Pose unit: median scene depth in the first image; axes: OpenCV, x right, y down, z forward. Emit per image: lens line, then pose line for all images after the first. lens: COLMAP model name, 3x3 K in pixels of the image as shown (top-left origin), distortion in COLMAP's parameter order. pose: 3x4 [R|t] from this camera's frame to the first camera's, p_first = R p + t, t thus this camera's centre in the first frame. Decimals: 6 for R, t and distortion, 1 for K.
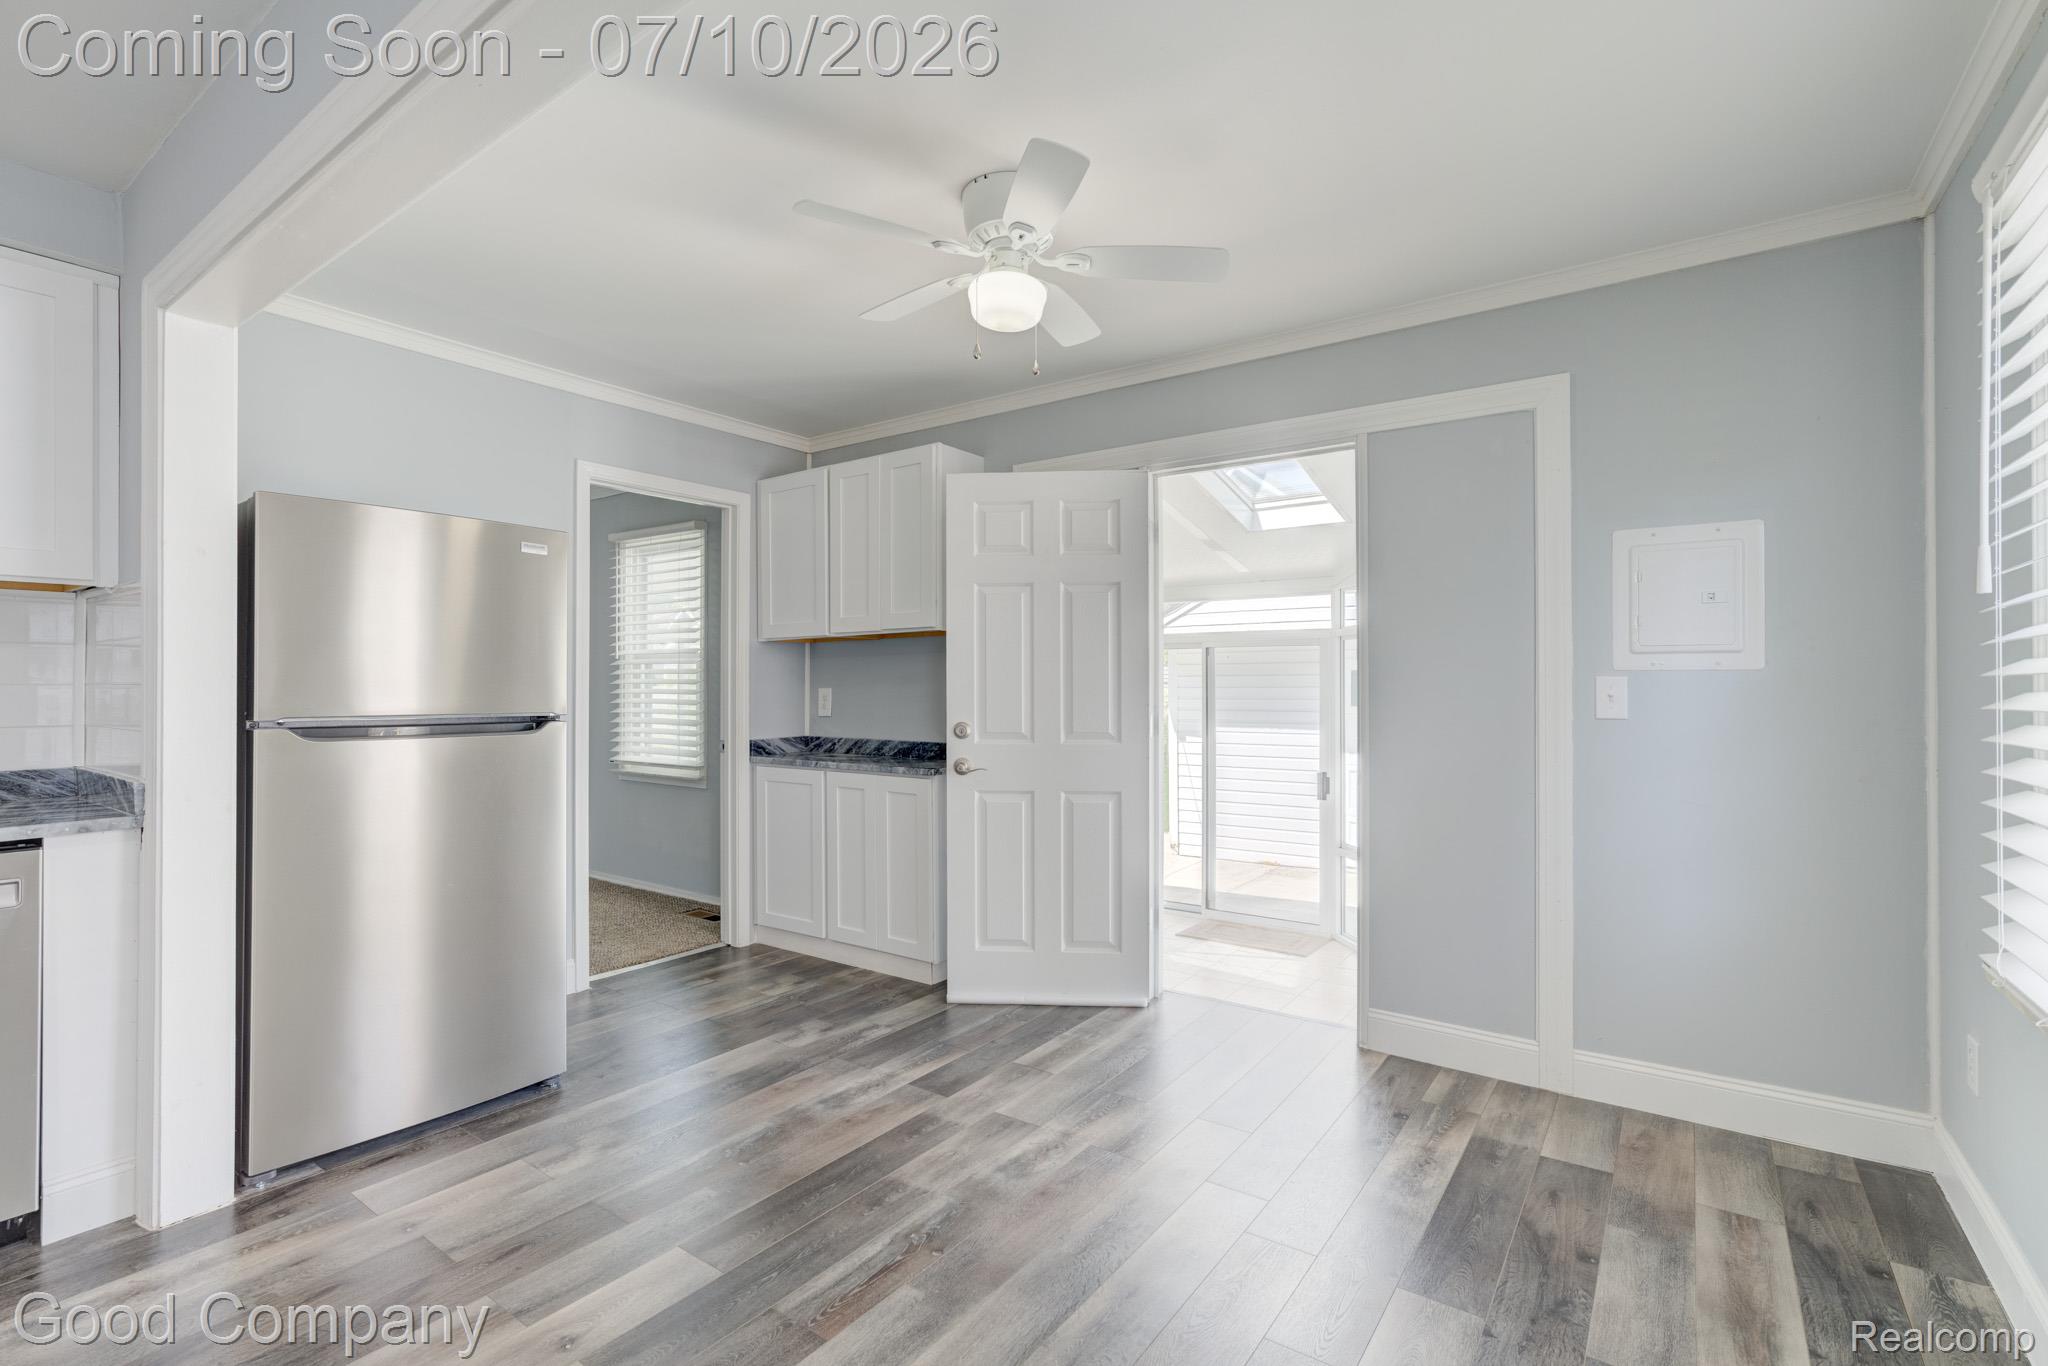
lens RADIAL K [[928.4, 0, 1022.5], [0, 928.4, 687.5], [0, 0, 1]] dist [-0.022780, 0.011996]
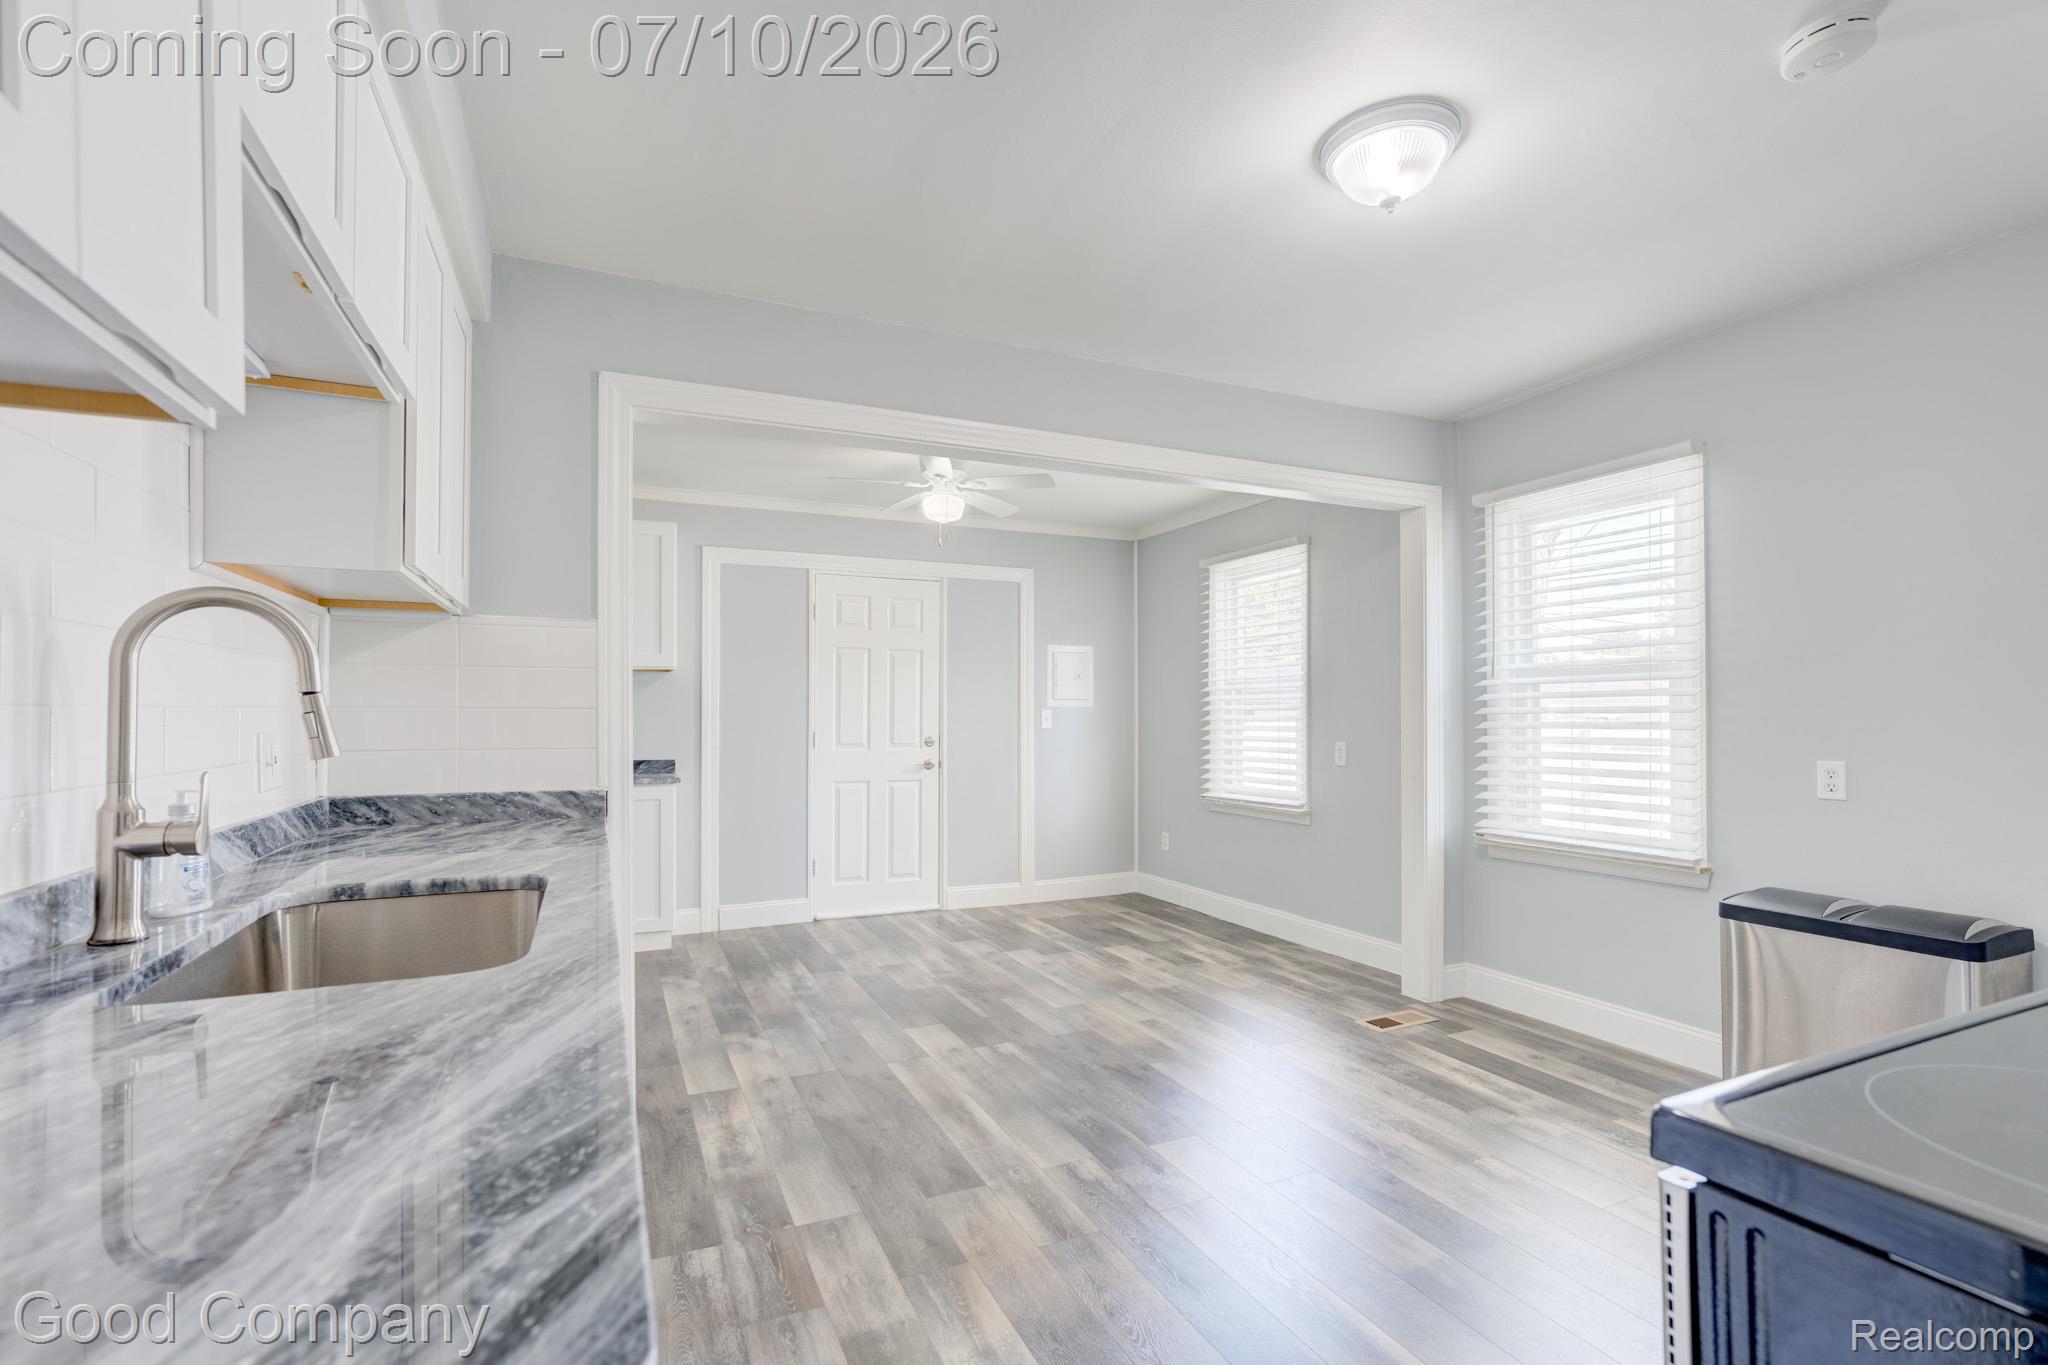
lens RADIAL K [[928.4, 0, 1021.1], [0, 928.4, 707.7], [0, 0, 1]] dist [-0.022780, 0.011996]
pose [[0.496934, 0.008734, 0.867744, -1.338402], [0.002091, 0.999934, -0.011262, 0.008296], [-0.867786, 0.007411, 0.496883, -0.061984]]
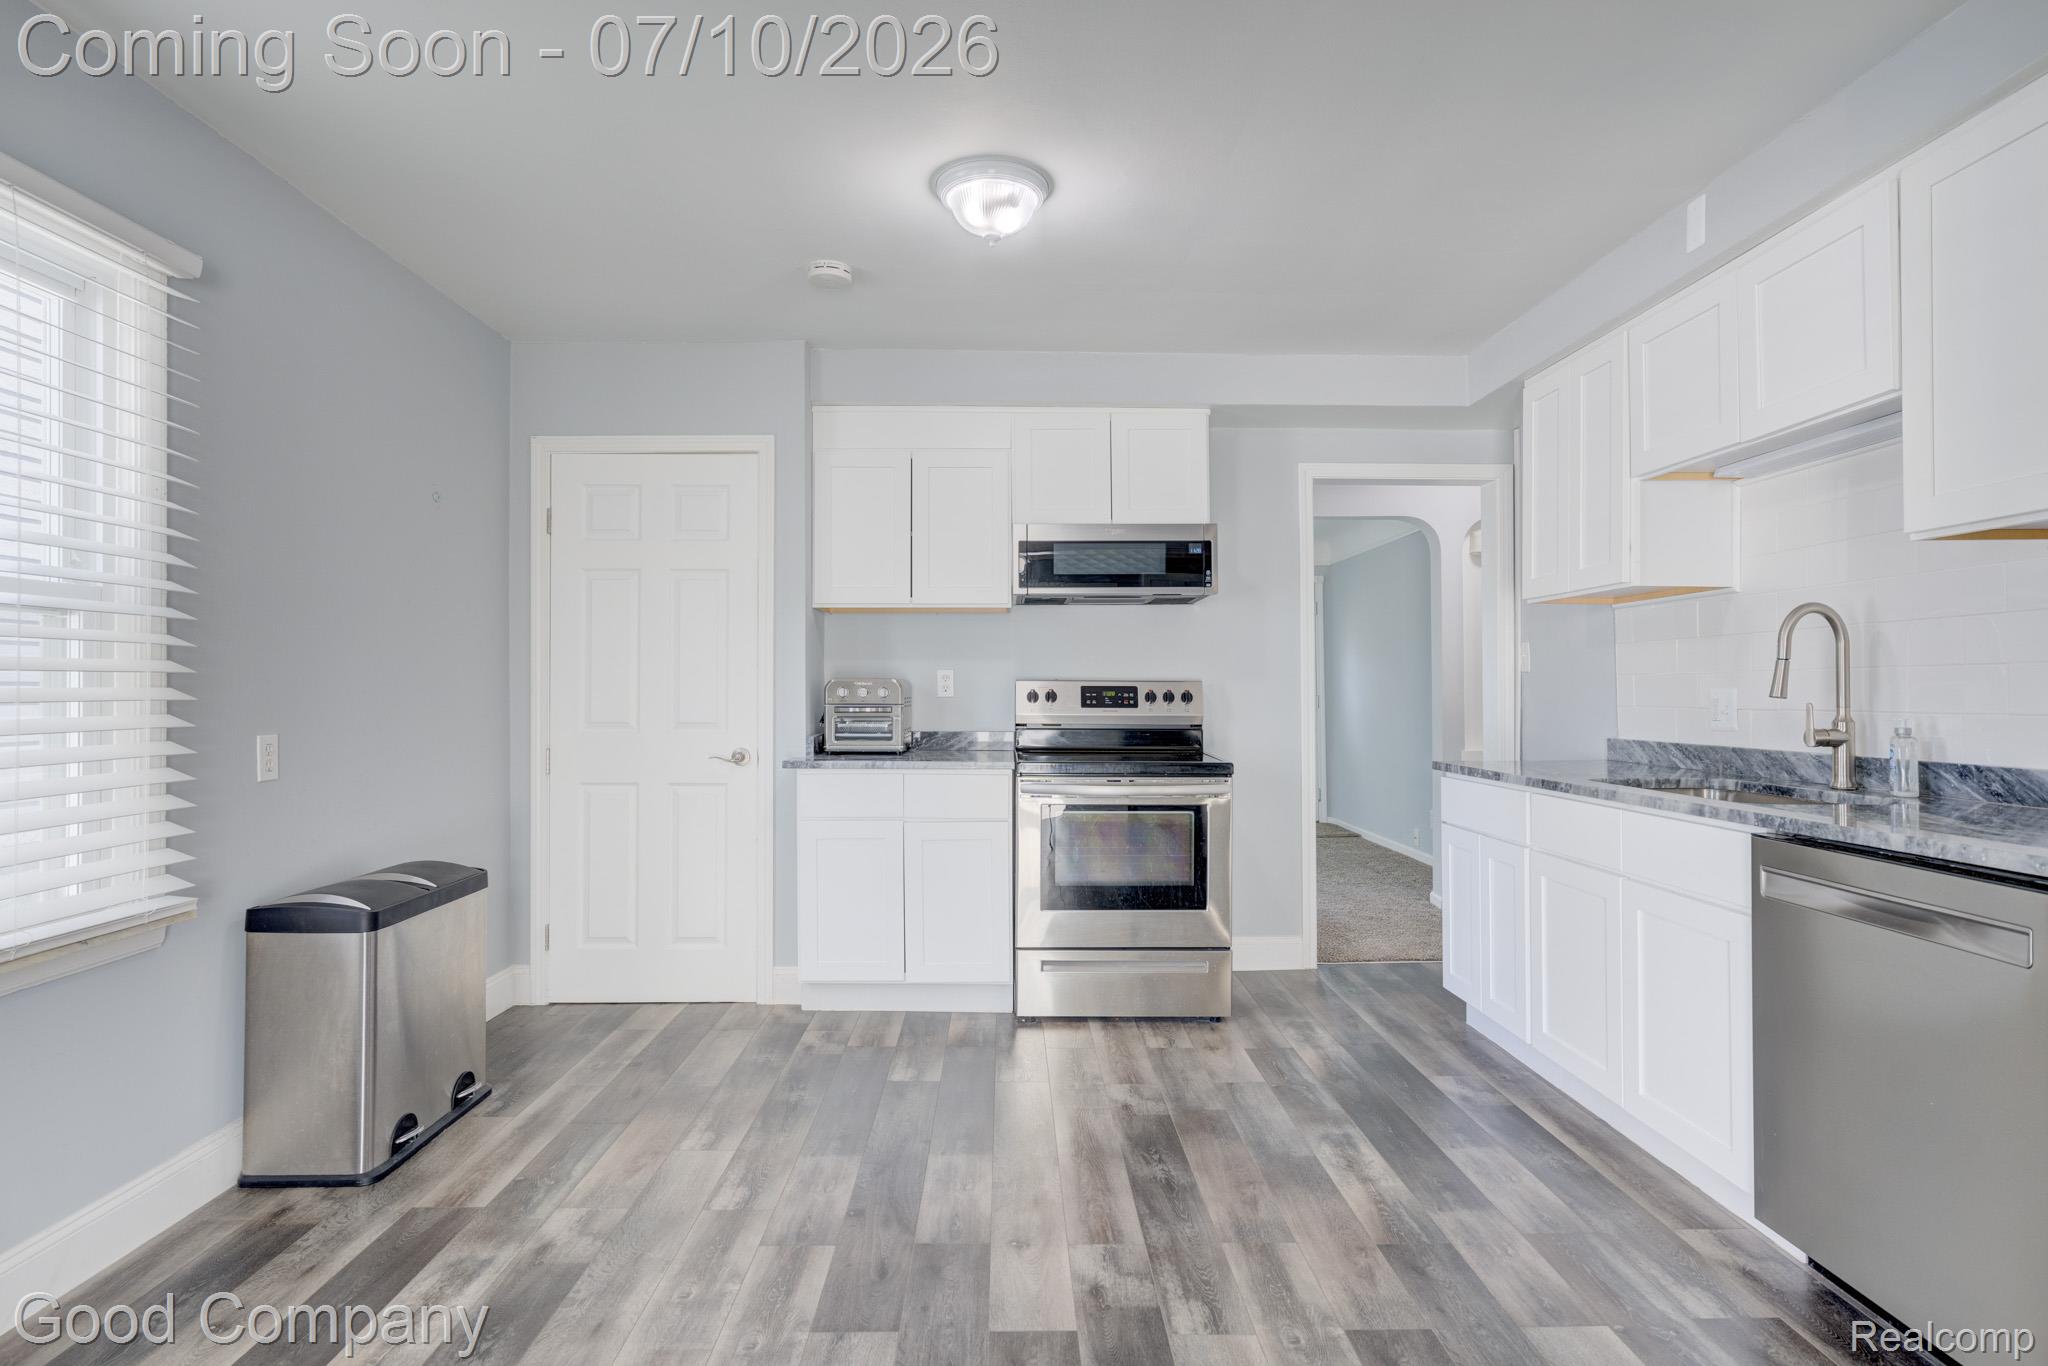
lens RADIAL K [[1056.6, 0, 1008.1], [0, 1056.6, 679.0], [0, 0, 1]] dist [-0.005474, 0.011597]
pose [[-0.808359, -0.001173, -0.588688, 0.008866], [0.003084, 0.999976, -0.006227, 0.013792], [0.588682, -0.006849, -0.808336, 0.849041]]
